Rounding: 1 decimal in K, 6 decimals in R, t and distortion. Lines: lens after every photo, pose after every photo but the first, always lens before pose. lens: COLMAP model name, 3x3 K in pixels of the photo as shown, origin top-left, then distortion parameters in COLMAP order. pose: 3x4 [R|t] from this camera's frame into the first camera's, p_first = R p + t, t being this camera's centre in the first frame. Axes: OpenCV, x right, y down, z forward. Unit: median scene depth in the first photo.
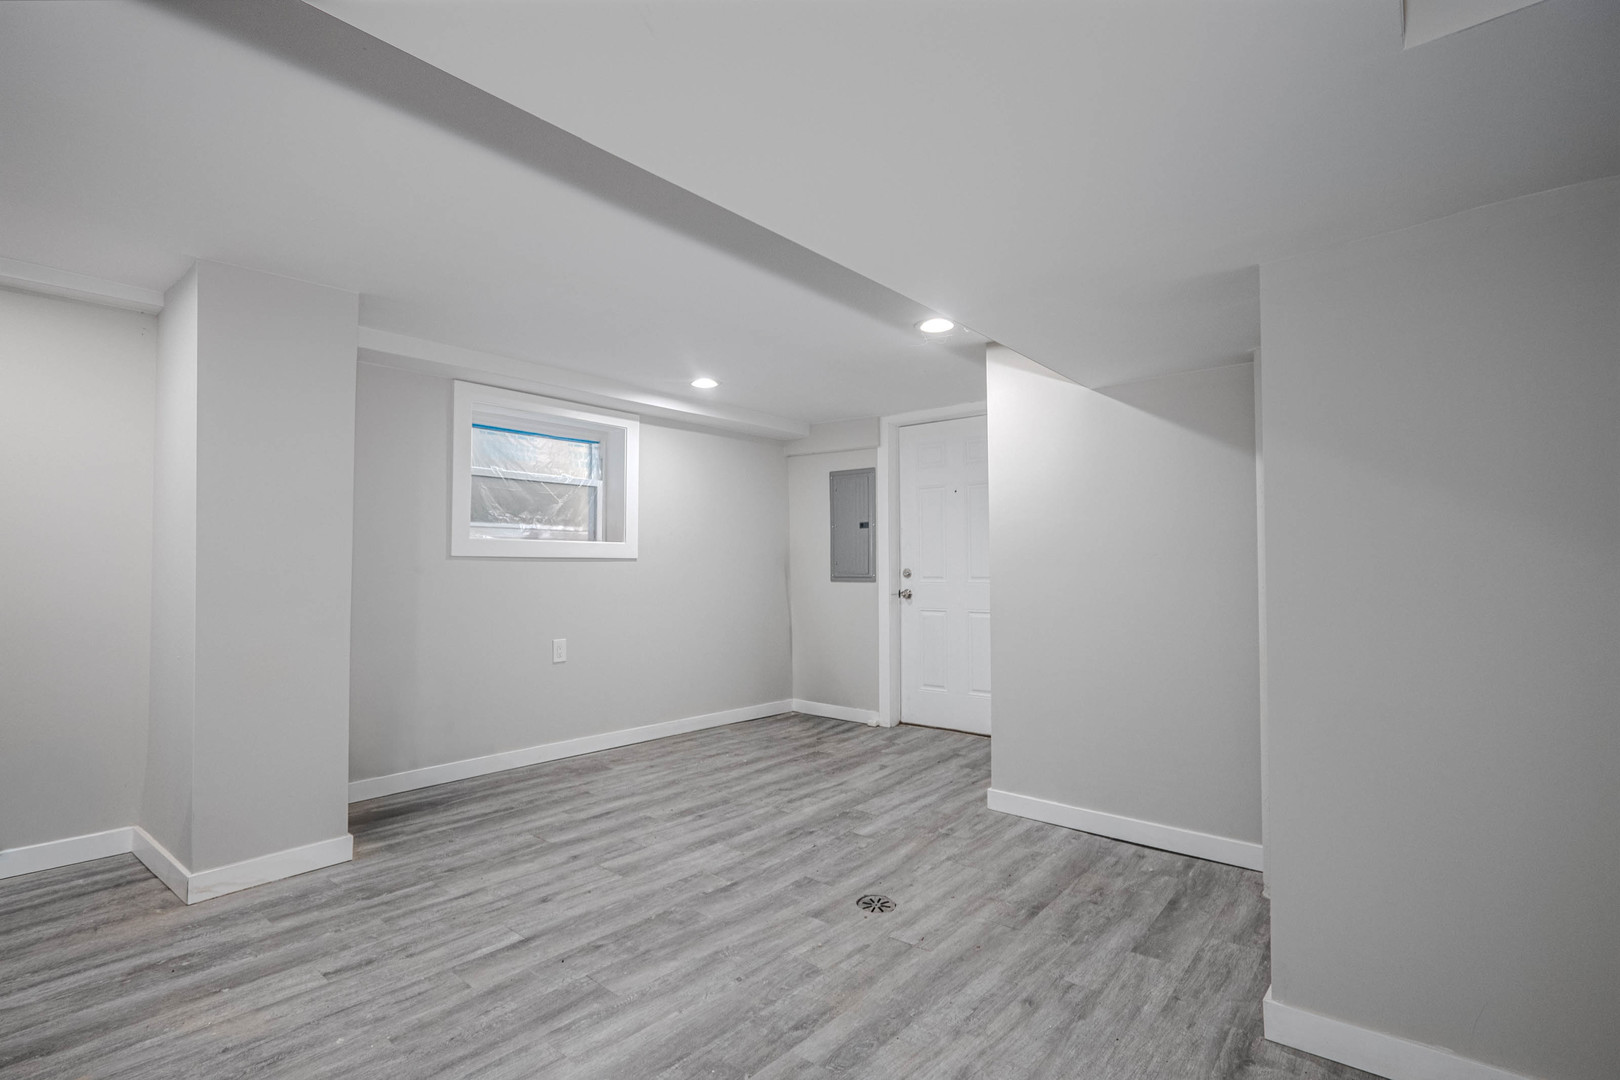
lens RADIAL K [[767.2, 0, 806.4], [0, 767.2, 561.5], [0, 0, 1]] dist [0.002824, 0.000487]
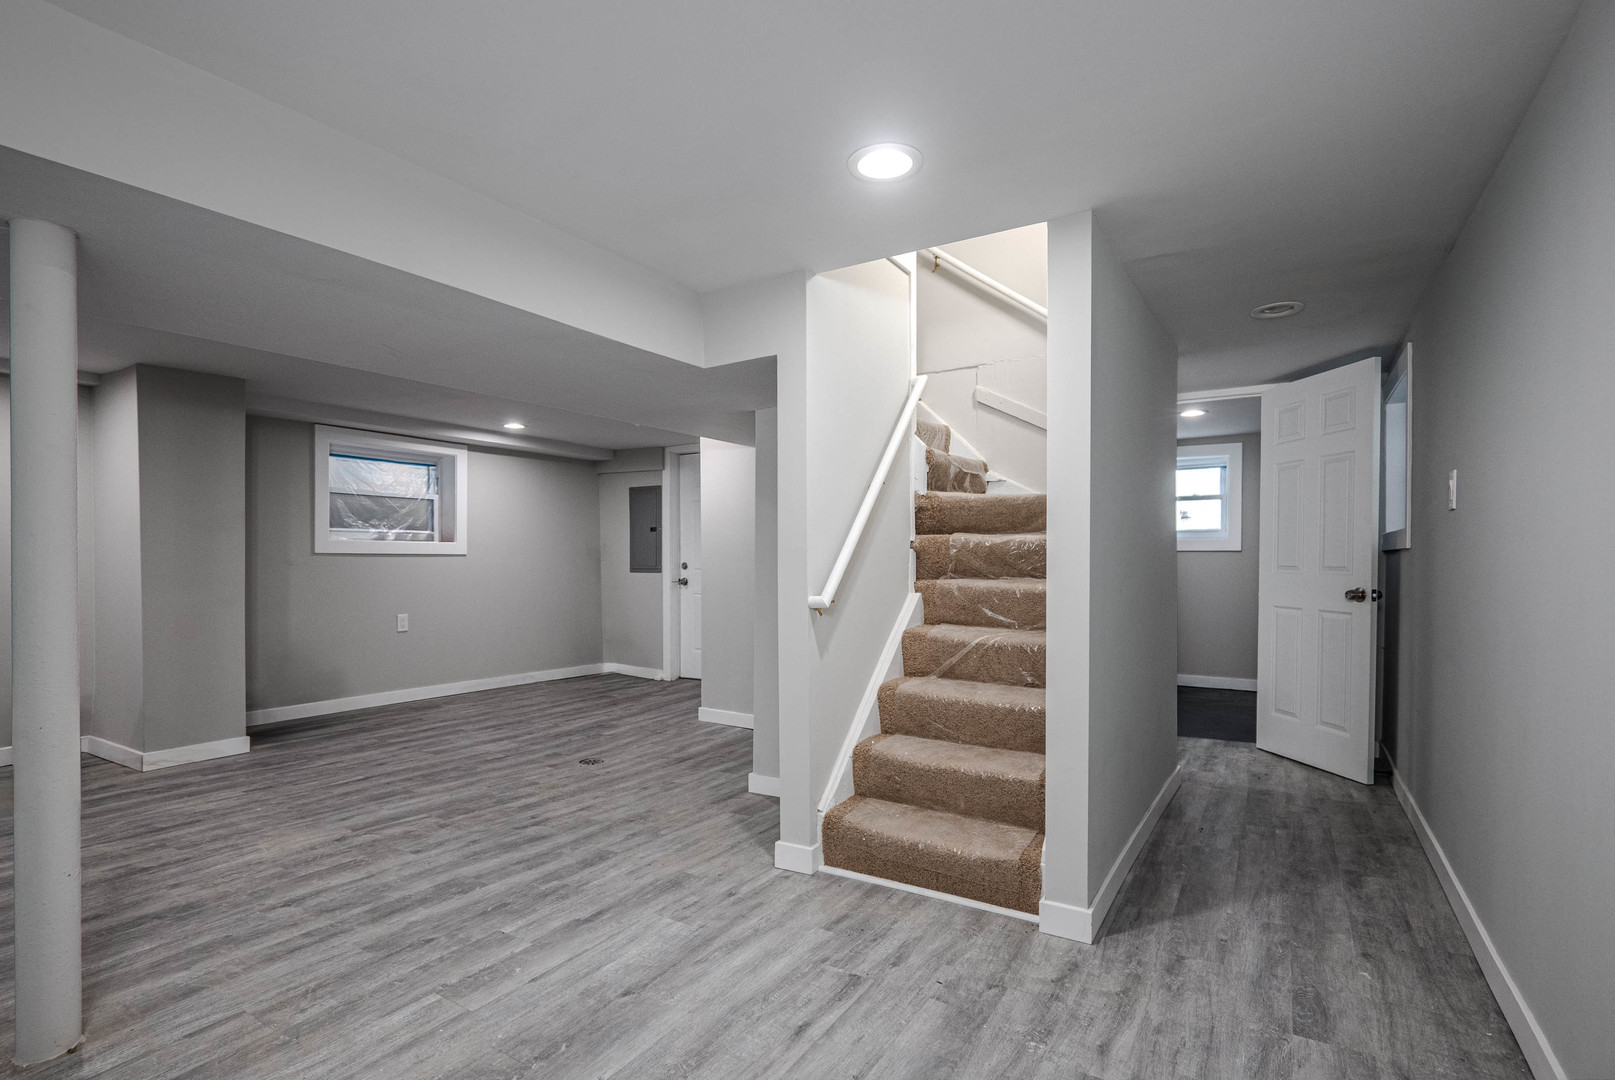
lens RADIAL K [[767.3, 0, 809.8], [0, 767.3, 581.5], [0, 0, 1]] dist [0.001738, 0.000211]
pose [[0.990054, -0.002088, 0.140669, 0.205914], [-0.002971, 0.999357, 0.035742, -0.007648], [-0.140653, -0.035805, 0.989411, -0.452714]]
